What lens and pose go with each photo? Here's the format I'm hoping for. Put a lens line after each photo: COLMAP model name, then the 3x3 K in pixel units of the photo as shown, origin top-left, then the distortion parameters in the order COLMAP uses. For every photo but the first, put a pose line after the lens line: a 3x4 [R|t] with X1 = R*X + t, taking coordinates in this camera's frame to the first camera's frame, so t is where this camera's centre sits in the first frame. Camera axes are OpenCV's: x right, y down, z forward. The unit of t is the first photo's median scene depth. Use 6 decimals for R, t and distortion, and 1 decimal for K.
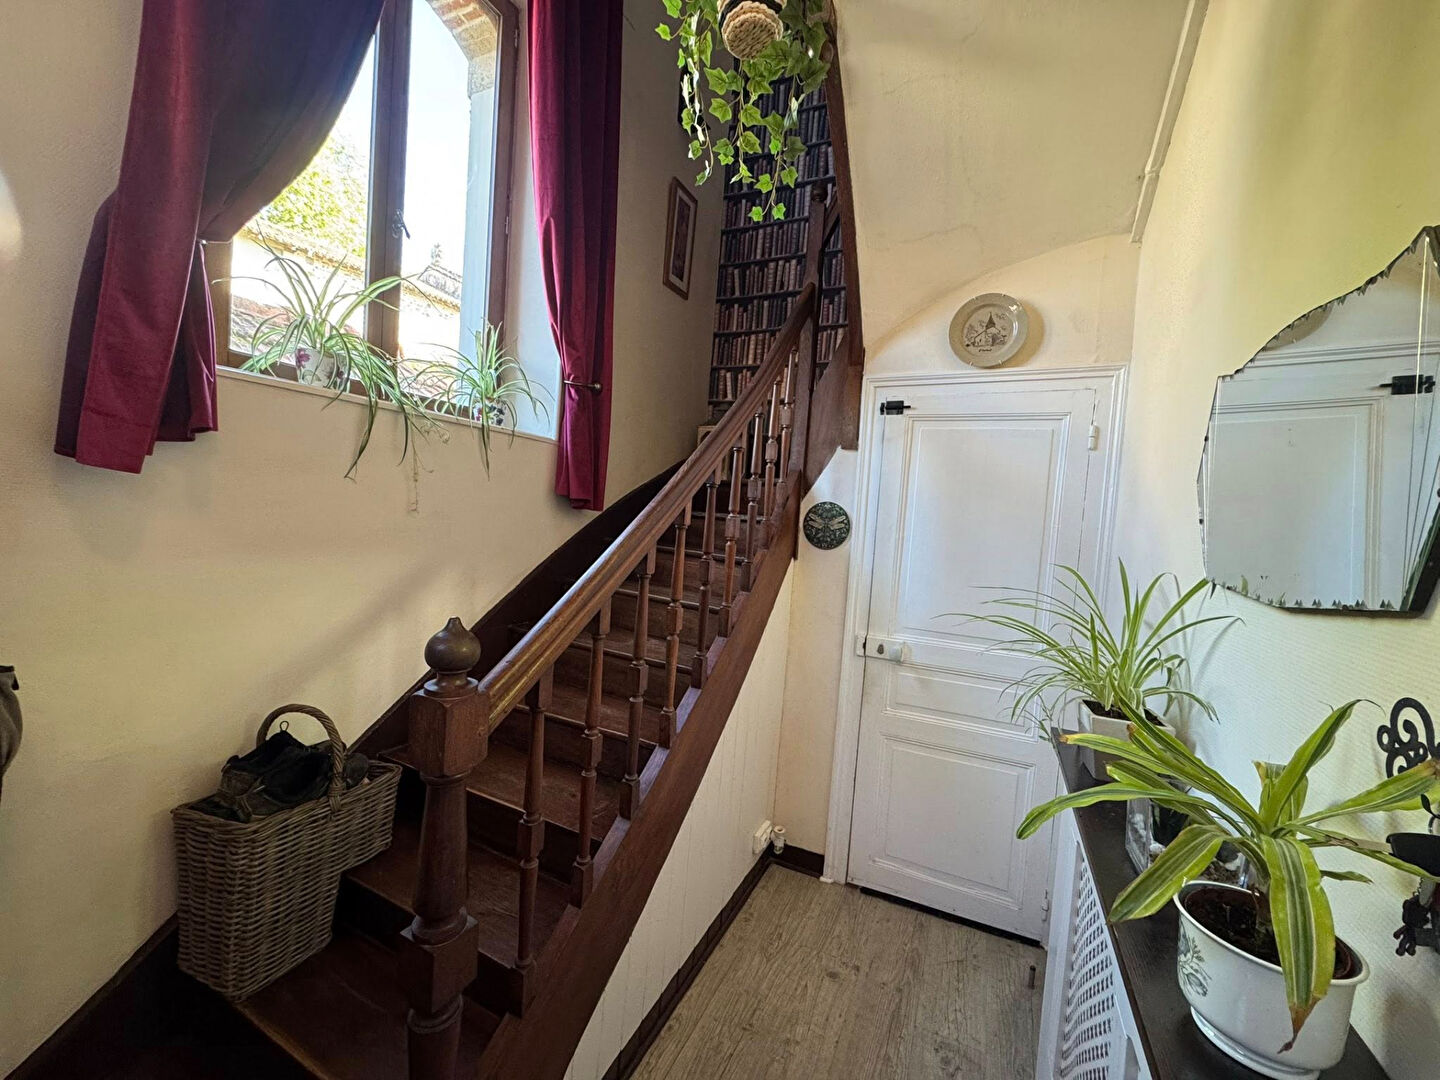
lens RADIAL K [[573.5, 0, 720.0], [0, 573.5, 540.0], [0, 0, 1]] dist [-0.001070, -0.000036]
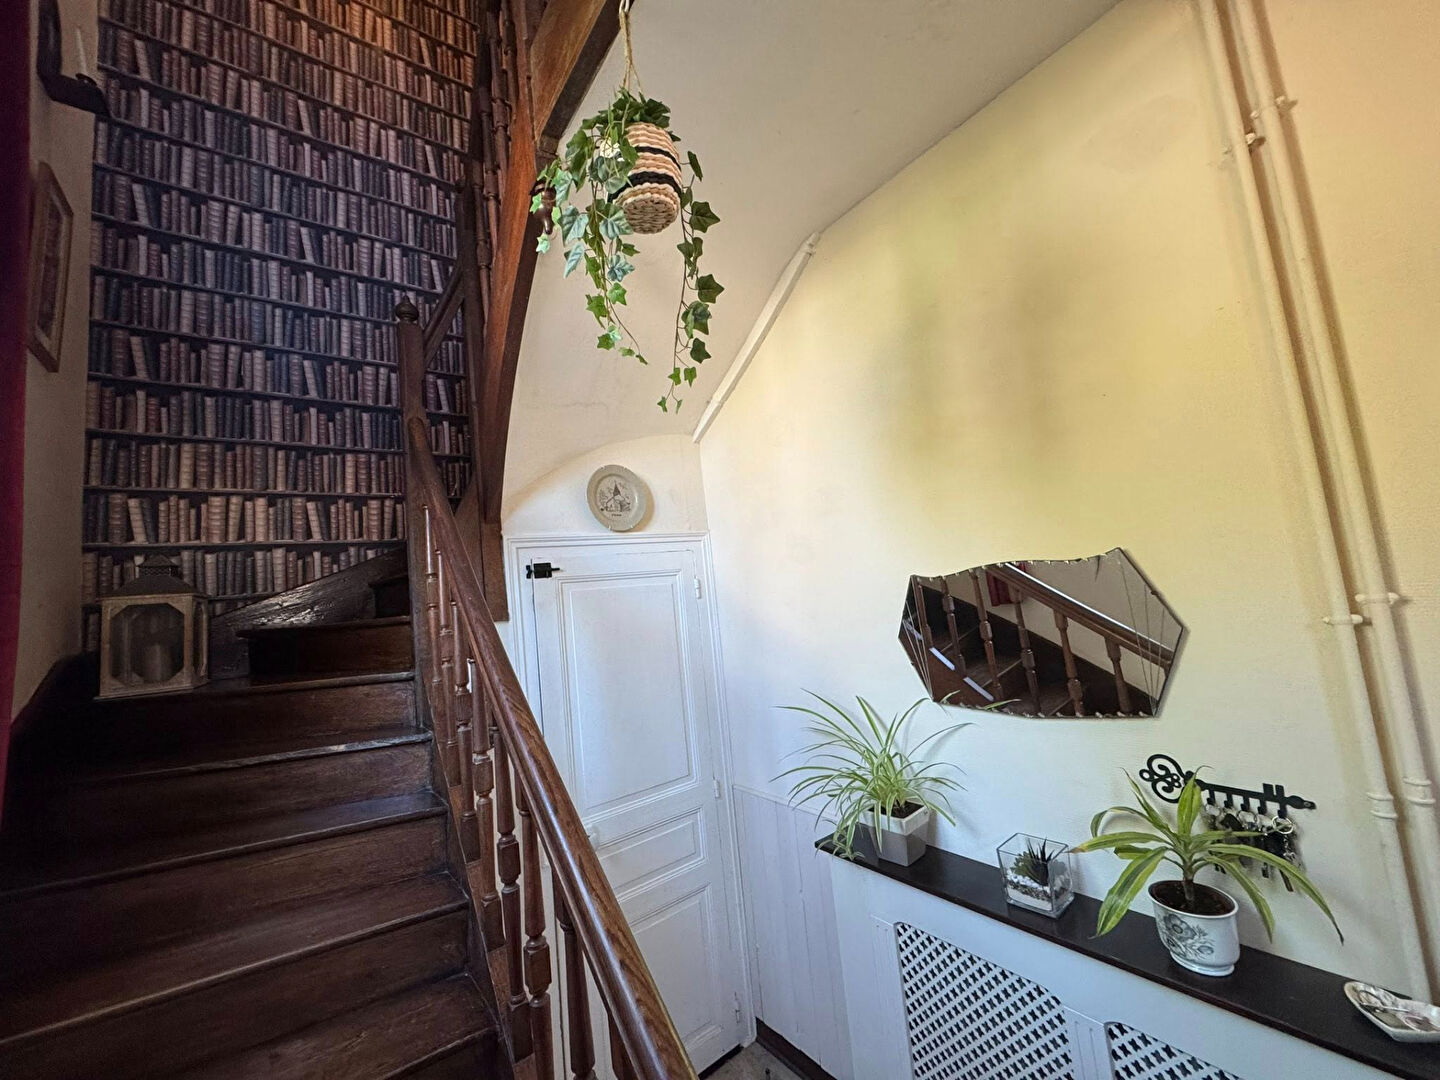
lens RADIAL K [[573.5, 0, 720.0], [0, 573.5, 540.0], [0, 0, 1]] dist [-0.001070, -0.000036]
pose [[0.454577, -0.023679, 0.890393, -0.406986], [0.172049, 0.983155, -0.061691, -0.185226], [-0.873933, 0.181234, 0.450994, 0.353408]]
